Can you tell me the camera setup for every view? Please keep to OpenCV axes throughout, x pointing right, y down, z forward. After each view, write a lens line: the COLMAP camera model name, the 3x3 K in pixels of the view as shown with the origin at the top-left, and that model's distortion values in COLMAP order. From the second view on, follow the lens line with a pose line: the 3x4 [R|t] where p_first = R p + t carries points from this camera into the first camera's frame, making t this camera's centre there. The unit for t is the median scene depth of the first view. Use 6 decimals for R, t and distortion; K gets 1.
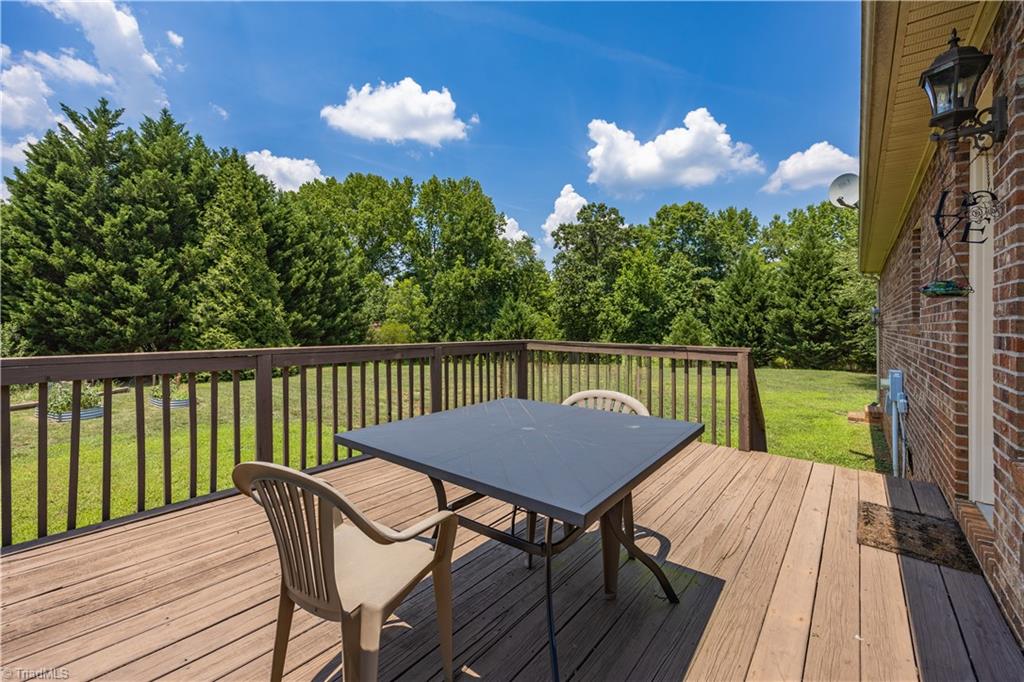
lens RADIAL K [[430.5, 0, 518.4], [0, 430.5, 314.7], [0, 0, 1]] dist [0.003404, -0.001603]
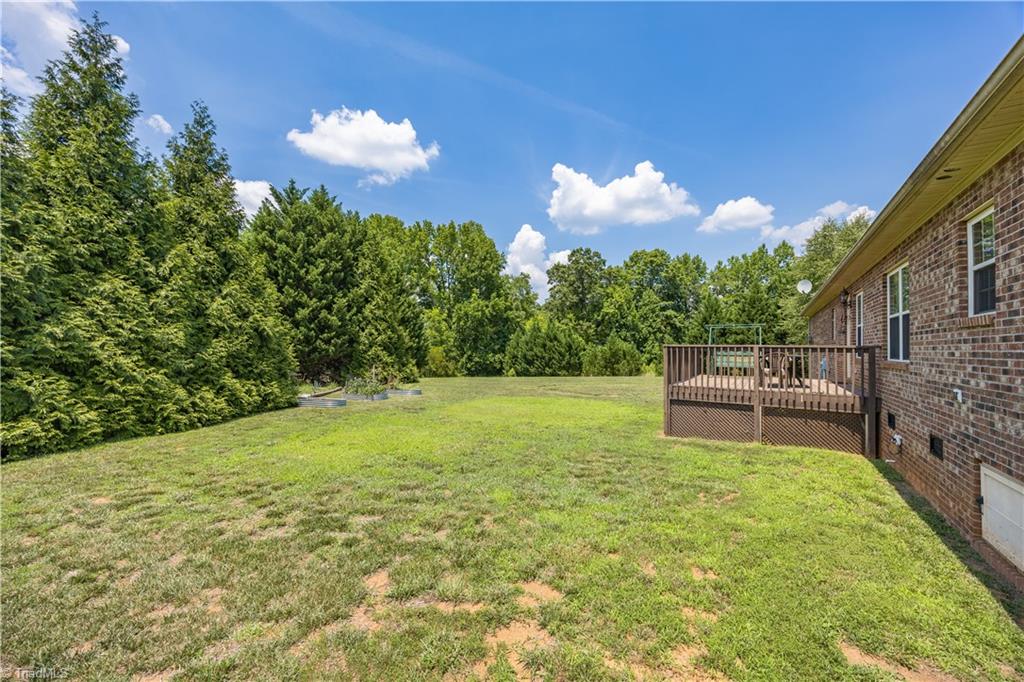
lens RADIAL K [[430.5, 0, 513.2], [0, 430.5, 341.0], [0, 0, 1]] dist [0.003404, -0.001603]
pose [[0.990895, 0.001742, 0.134627, -0.193200], [-0.002005, 0.999996, 0.001814, 0.003136], [-0.134624, -0.002067, 0.990895, -0.193358]]
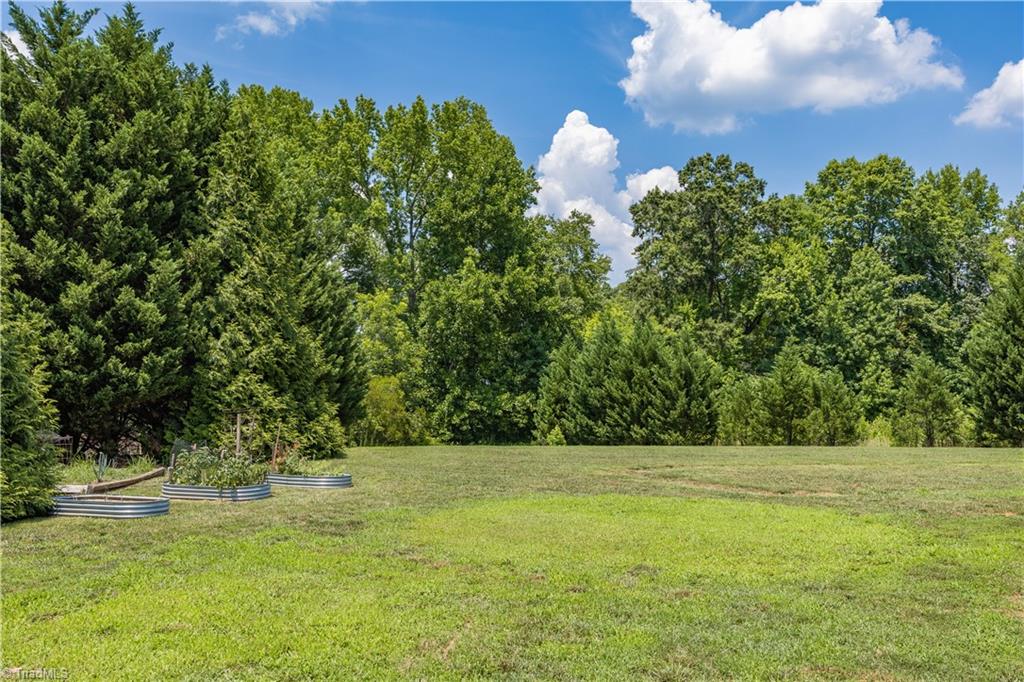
lens RADIAL K [[930.2, 0, 502.0], [0, 930.2, 336.7], [0, 0, 1]] dist [0.018175, -0.010978]
pose [[0.996086, 0.005589, 0.088210, -0.198949], [-0.002752, 0.999476, -0.032247, 0.008176], [-0.088344, 0.031878, 0.995580, -0.140681]]
